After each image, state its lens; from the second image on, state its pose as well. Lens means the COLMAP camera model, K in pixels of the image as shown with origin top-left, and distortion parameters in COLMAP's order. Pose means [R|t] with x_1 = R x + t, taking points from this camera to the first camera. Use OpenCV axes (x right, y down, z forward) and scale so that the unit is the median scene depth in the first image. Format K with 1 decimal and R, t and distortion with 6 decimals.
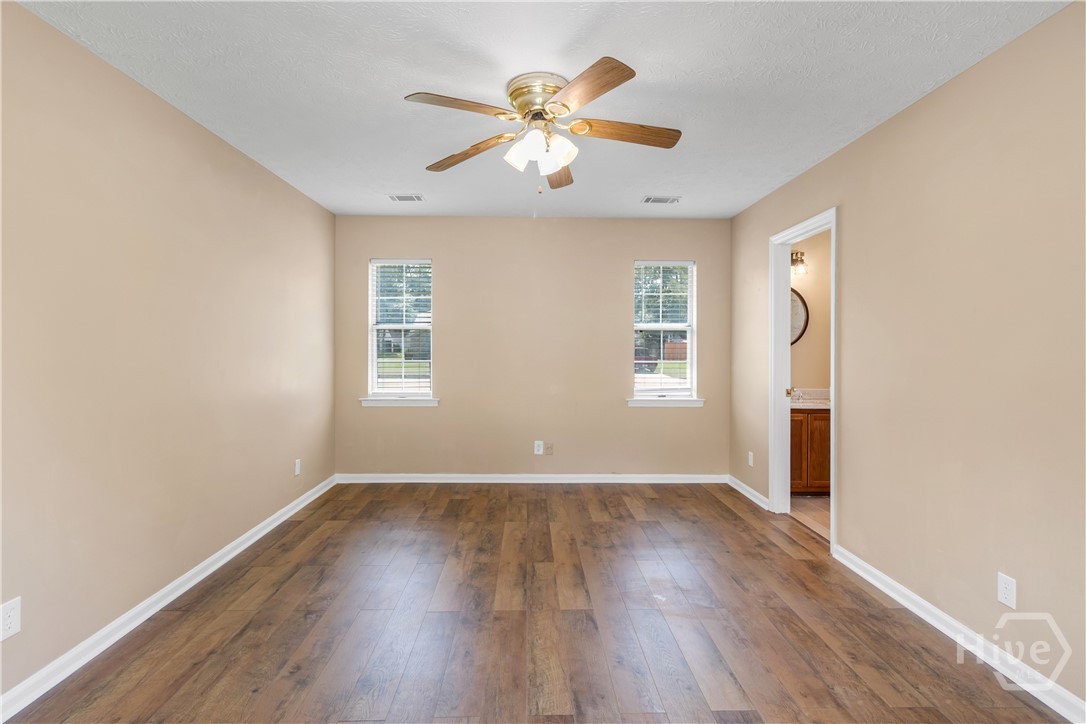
lens RADIAL K [[508.1, 0, 545.4], [0, 508.1, 354.6], [0, 0, 1]] dist [0.010732, -0.000213]
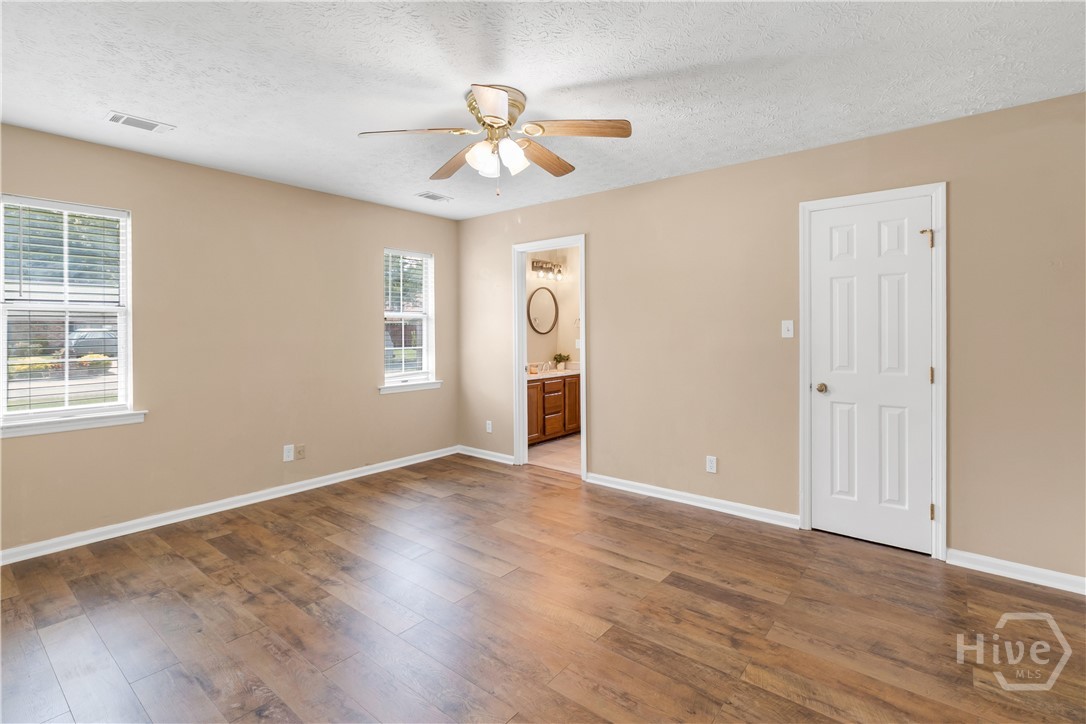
lens RADIAL K [[508.1, 0, 545.2], [0, 508.1, 339.1], [0, 0, 1]] dist [0.010732, -0.000213]
pose [[0.647110, -0.019222, 0.762154, -0.462156], [0.016120, 0.999804, 0.011530, -0.014524], [-0.762226, 0.004825, 0.647293, 0.135312]]
